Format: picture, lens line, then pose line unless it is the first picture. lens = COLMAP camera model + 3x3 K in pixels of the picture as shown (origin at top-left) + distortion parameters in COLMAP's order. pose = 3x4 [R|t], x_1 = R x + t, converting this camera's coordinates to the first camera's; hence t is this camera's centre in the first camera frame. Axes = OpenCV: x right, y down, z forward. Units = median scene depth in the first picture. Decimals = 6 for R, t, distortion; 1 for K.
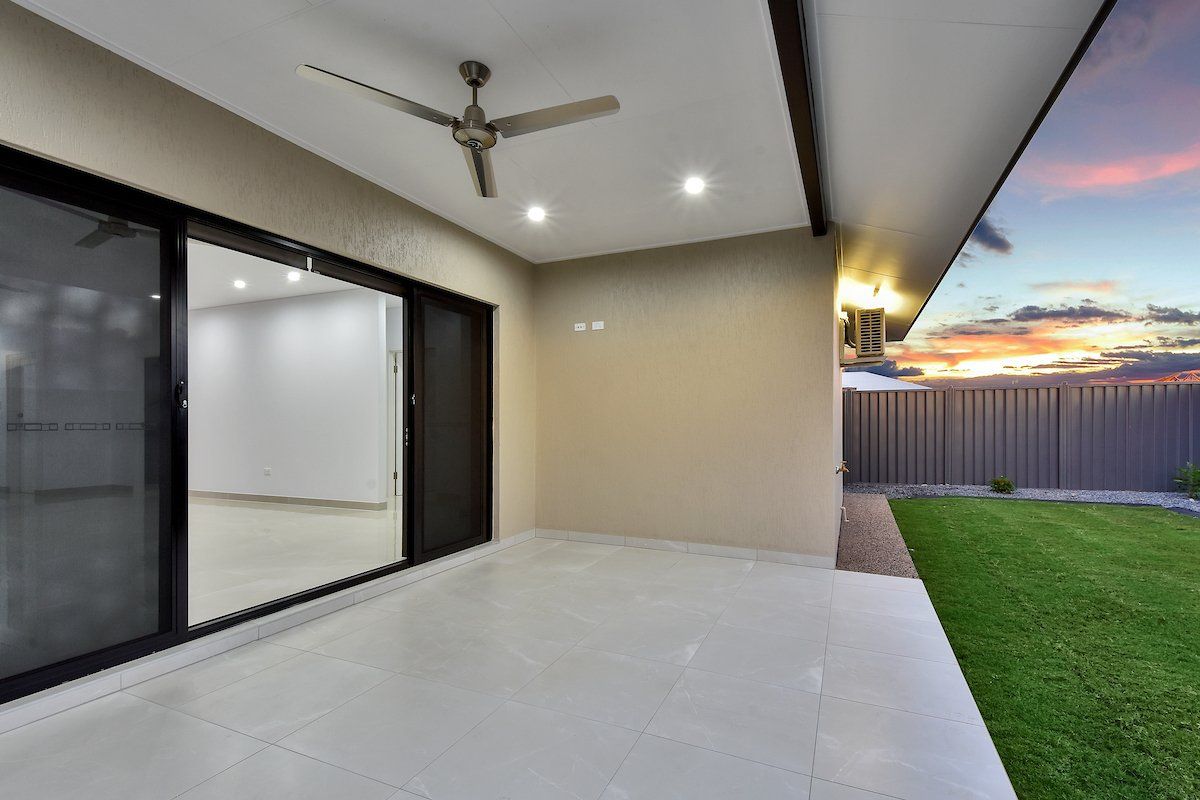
lens RADIAL K [[535.8, 0, 608.2], [0, 535.8, 421.9], [0, 0, 1]] dist [0.003399, 0.000044]
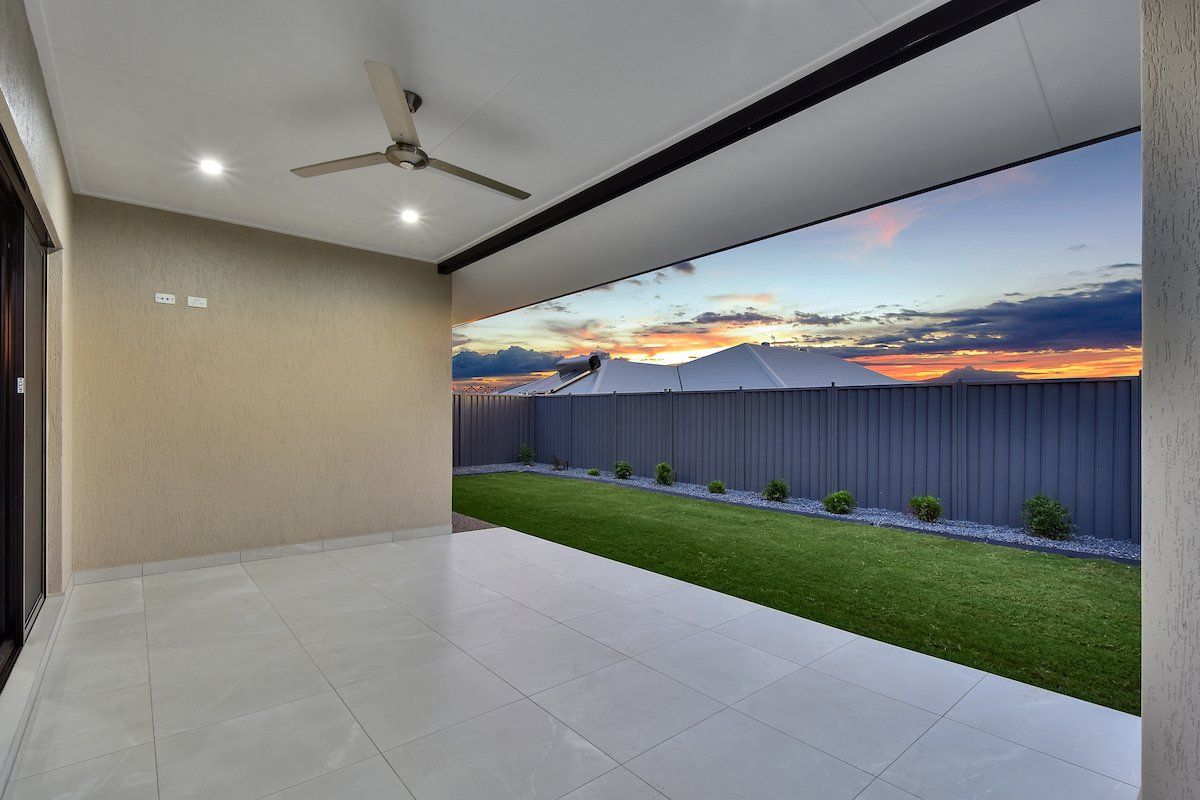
lens RADIAL K [[535.8, 0, 608.2], [0, 535.8, 421.9], [0, 0, 1]] dist [0.003399, 0.000044]
pose [[0.442909, -0.002720, 0.896563, -0.507643], [-0.003499, 0.999983, 0.004762, -0.003264], [-0.896560, -0.005246, 0.442891, 0.078557]]
